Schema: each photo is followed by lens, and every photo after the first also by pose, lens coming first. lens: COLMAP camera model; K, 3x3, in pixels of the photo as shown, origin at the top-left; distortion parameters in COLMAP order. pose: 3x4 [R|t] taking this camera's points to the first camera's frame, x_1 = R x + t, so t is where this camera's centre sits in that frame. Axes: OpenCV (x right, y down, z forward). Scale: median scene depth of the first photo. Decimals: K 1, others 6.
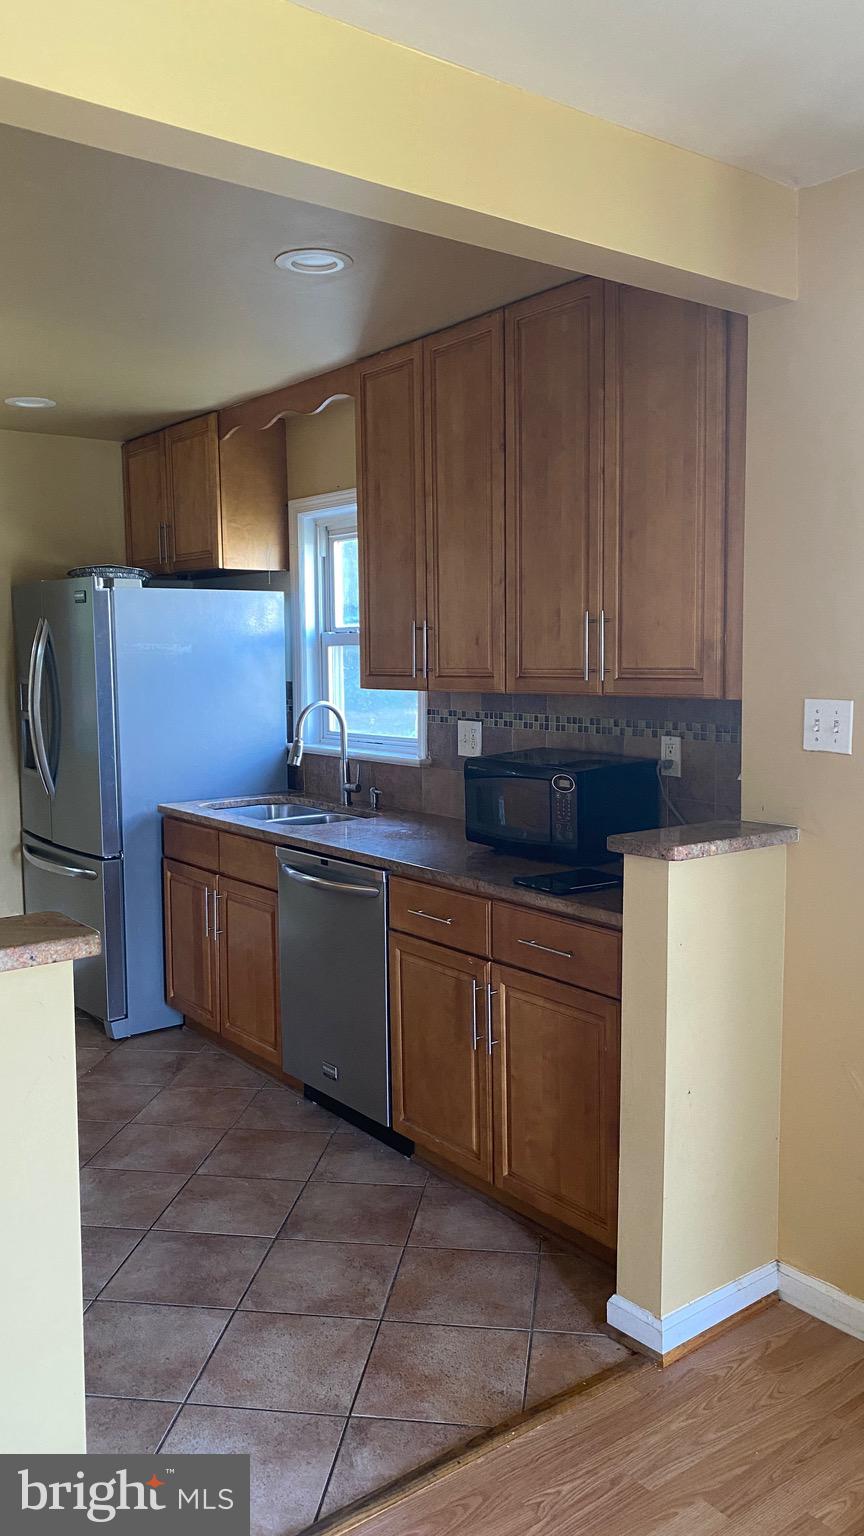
lens RADIAL K [[1167.7, 0, 425.7], [0, 1167.7, 776.8], [0, 0, 1]] dist [0.003926, -0.002422]
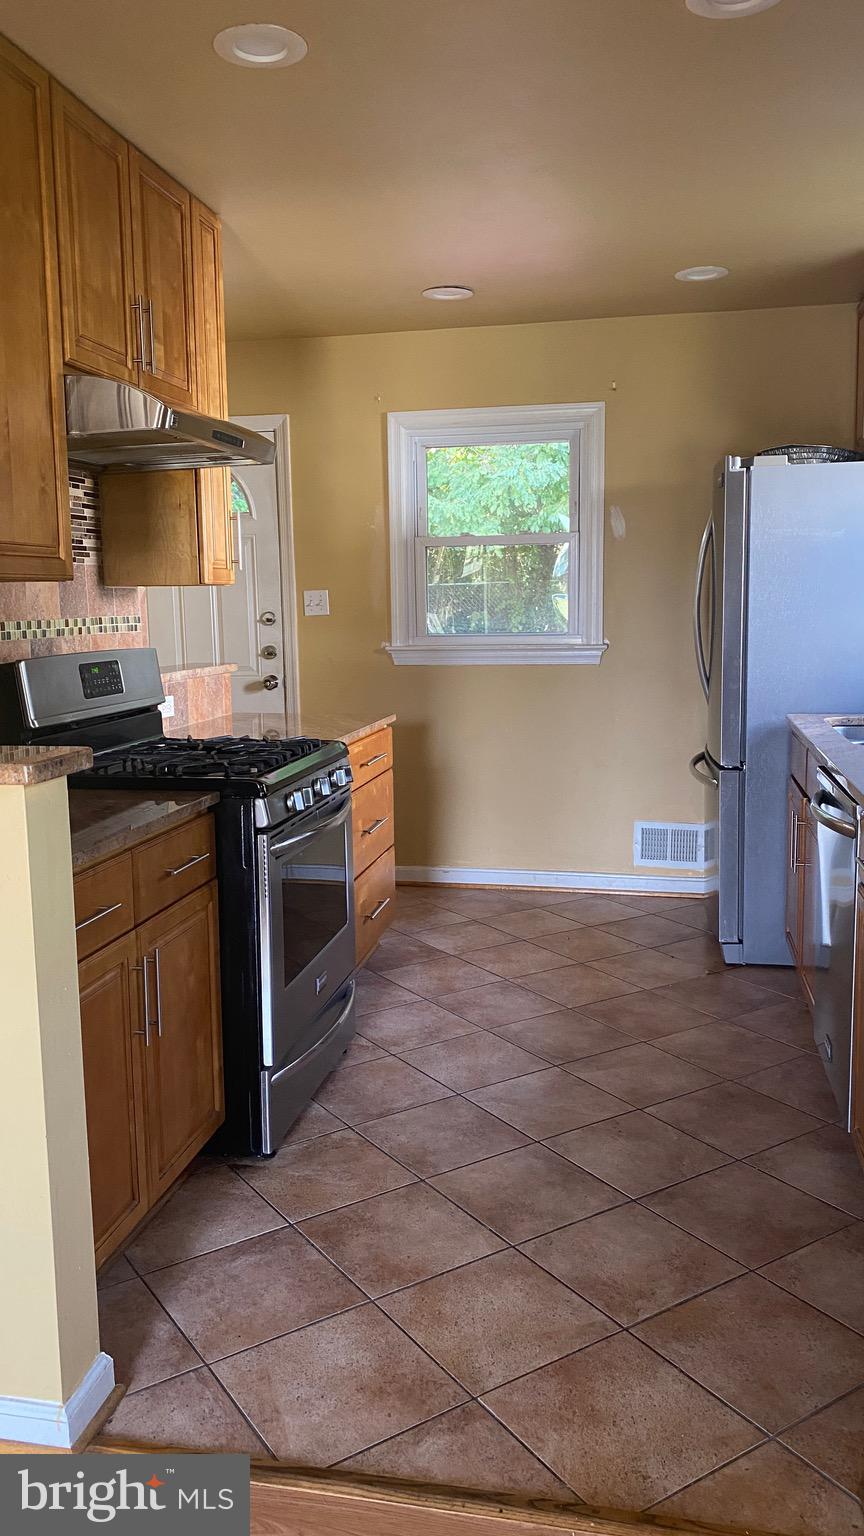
lens RADIAL K [[1167.7, 0, 425.7], [0, 1167.7, 776.8], [0, 0, 1]] dist [0.003926, -0.002422]
pose [[0.659705, 0.112158, -0.743109, 0.405095], [-0.068672, 0.993661, 0.089009, 0.018182], [0.748381, -0.007689, 0.663225, 0.335909]]
